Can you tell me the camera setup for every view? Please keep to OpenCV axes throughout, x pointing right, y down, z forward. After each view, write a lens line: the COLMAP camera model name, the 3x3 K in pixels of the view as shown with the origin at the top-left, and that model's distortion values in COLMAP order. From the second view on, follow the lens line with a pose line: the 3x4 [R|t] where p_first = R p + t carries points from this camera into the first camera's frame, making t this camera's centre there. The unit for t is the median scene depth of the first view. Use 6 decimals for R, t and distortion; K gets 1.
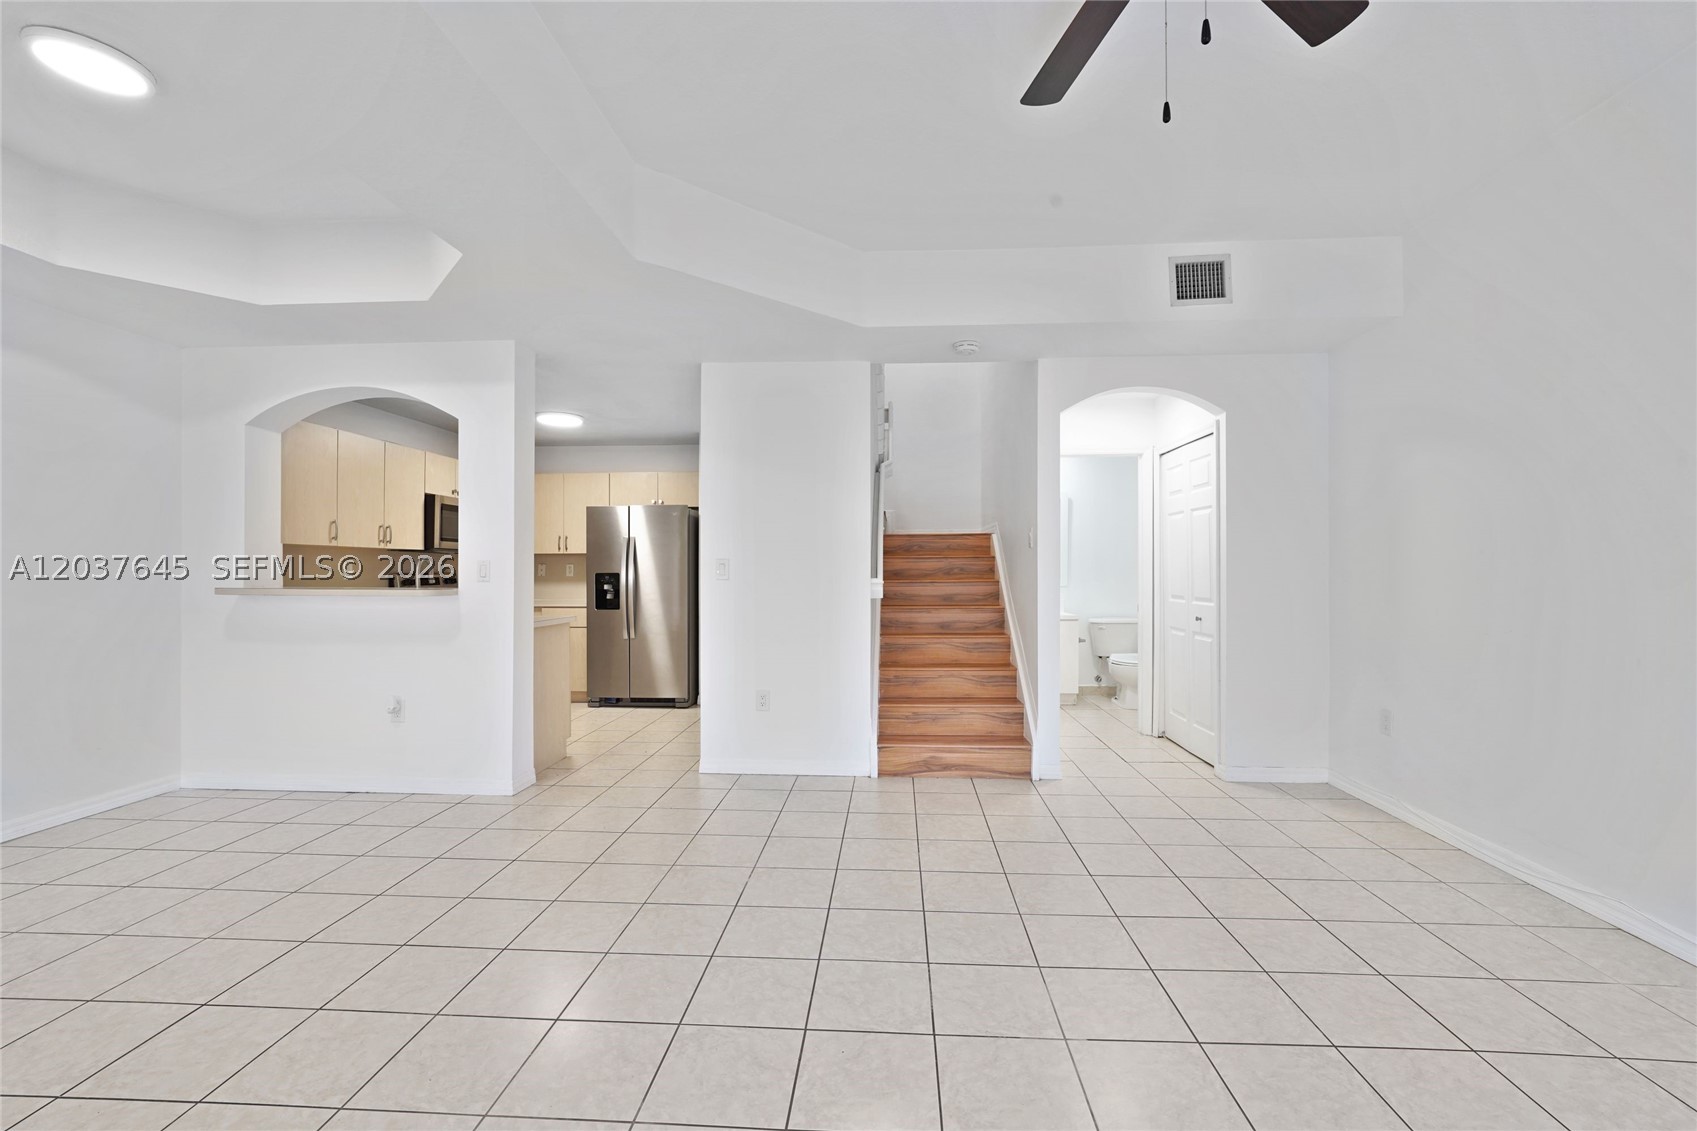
lens RADIAL K [[699.0, 0, 841.6], [0, 699.0, 559.3], [0, 0, 1]] dist [0.006519, -0.001215]
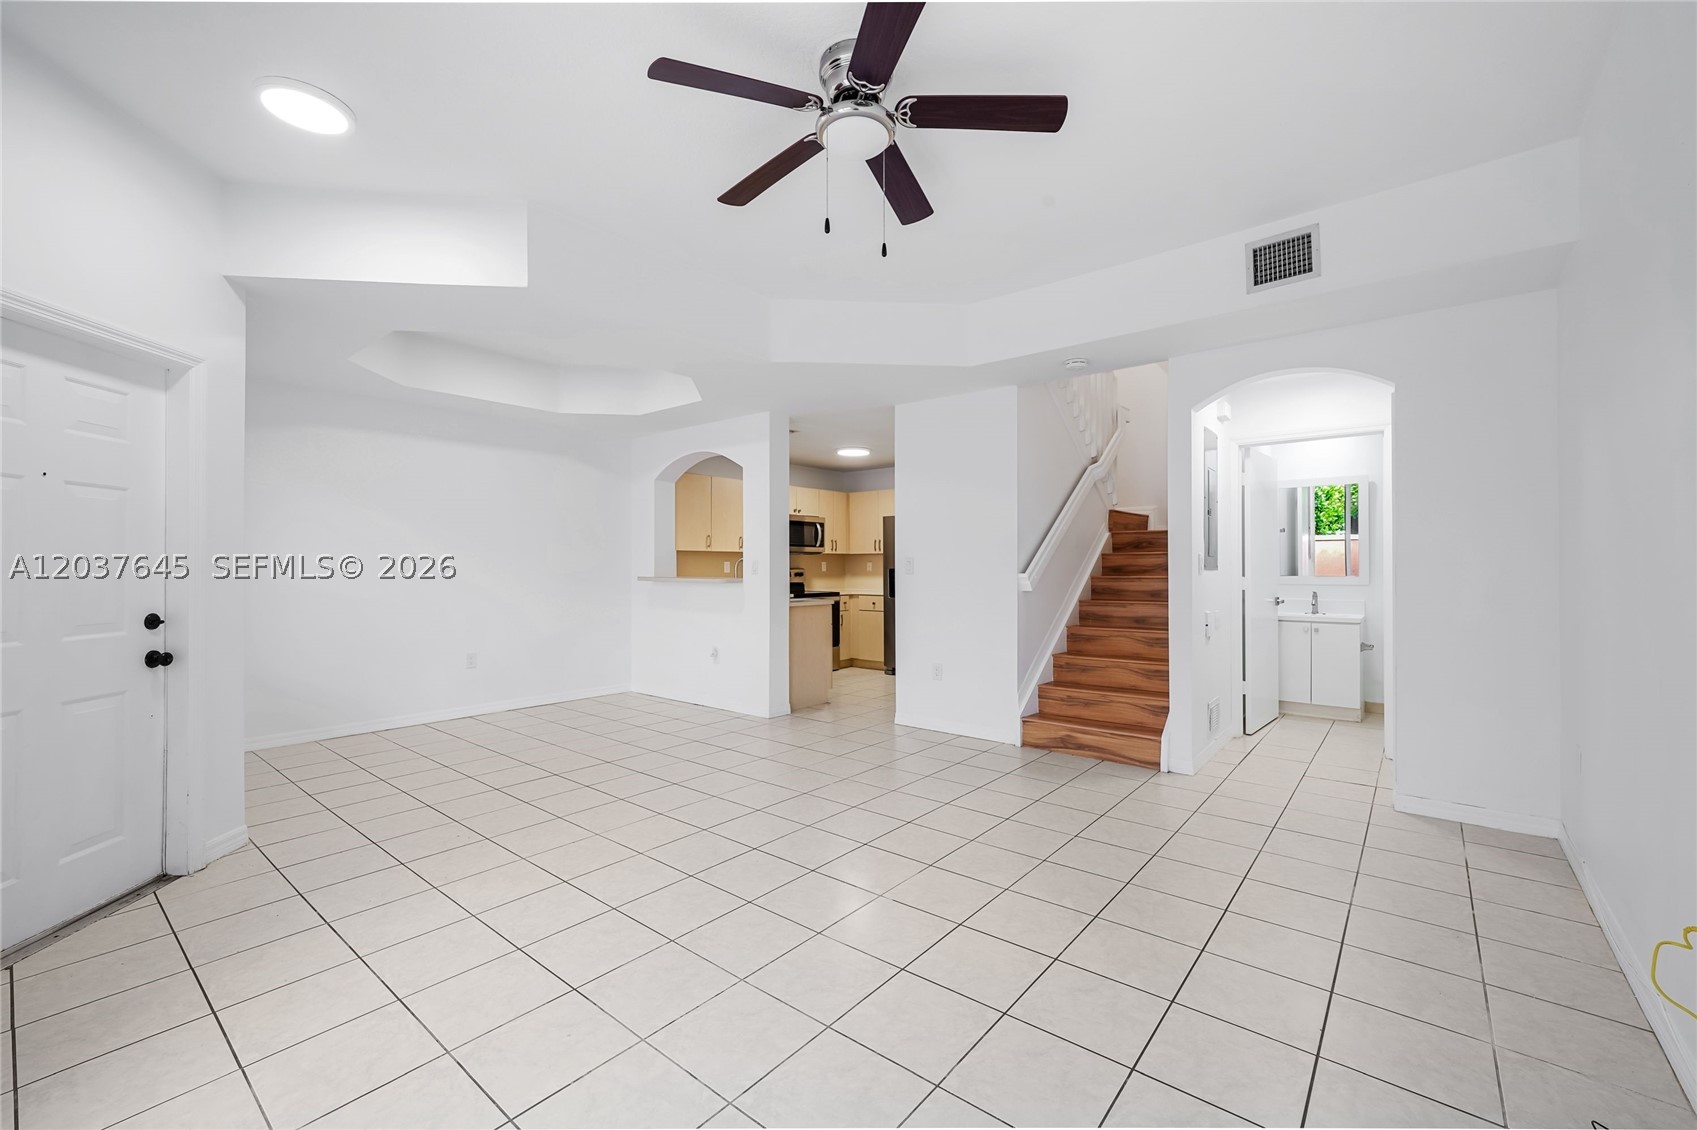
lens RADIAL K [[699.0, 0, 845.5], [0, 699.0, 546.7], [0, 0, 1]] dist [0.006519, -0.001215]
pose [[0.808329, -0.018061, -0.588454, 0.457558], [0.010172, 0.999809, -0.016714, 0.000637], [0.588643, 0.007525, 0.808358, -0.089061]]
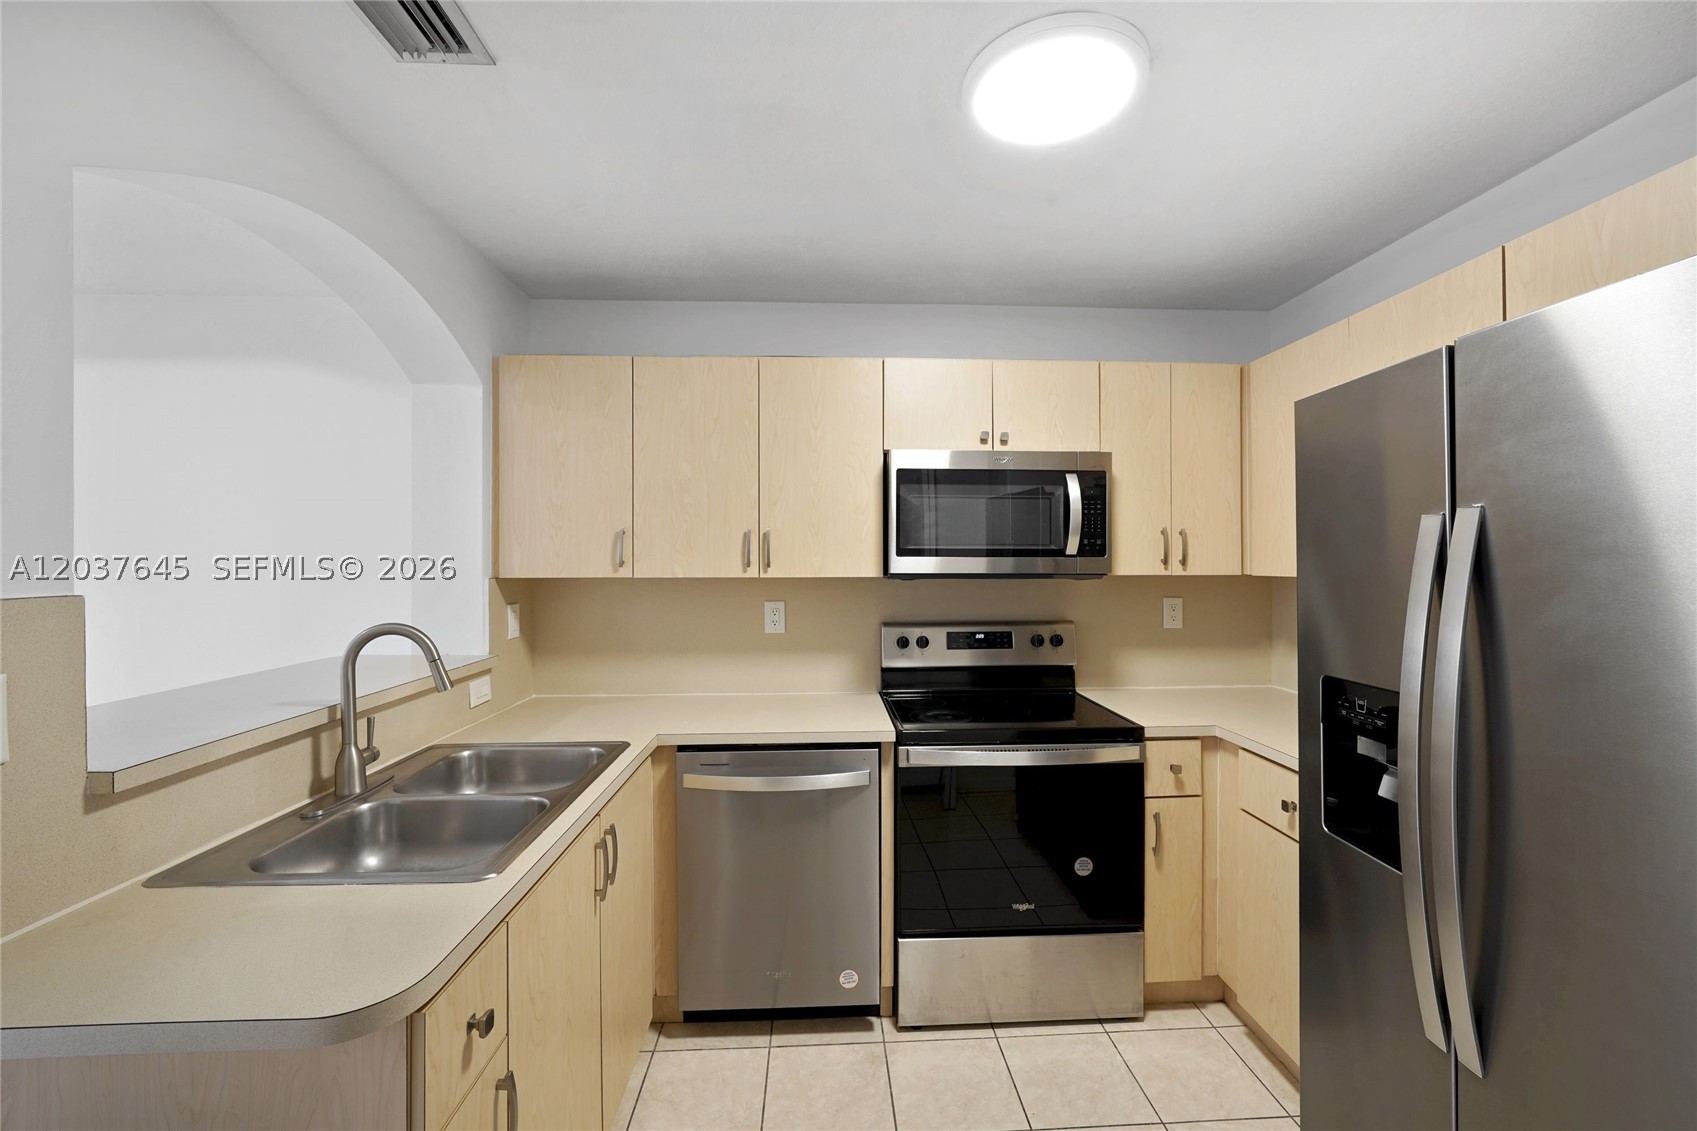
lens RADIAL K [[681.5, 0, 850.4], [0, 681.5, 560.9], [0, 0, 1]] dist [-0.013018, 0.001727]
pose [[0.110943, -0.002131, -0.993825, -0.199284], [0.016688, 0.999861, -0.000281, -0.029633], [0.993687, -0.016554, 0.110963, 1.146083]]
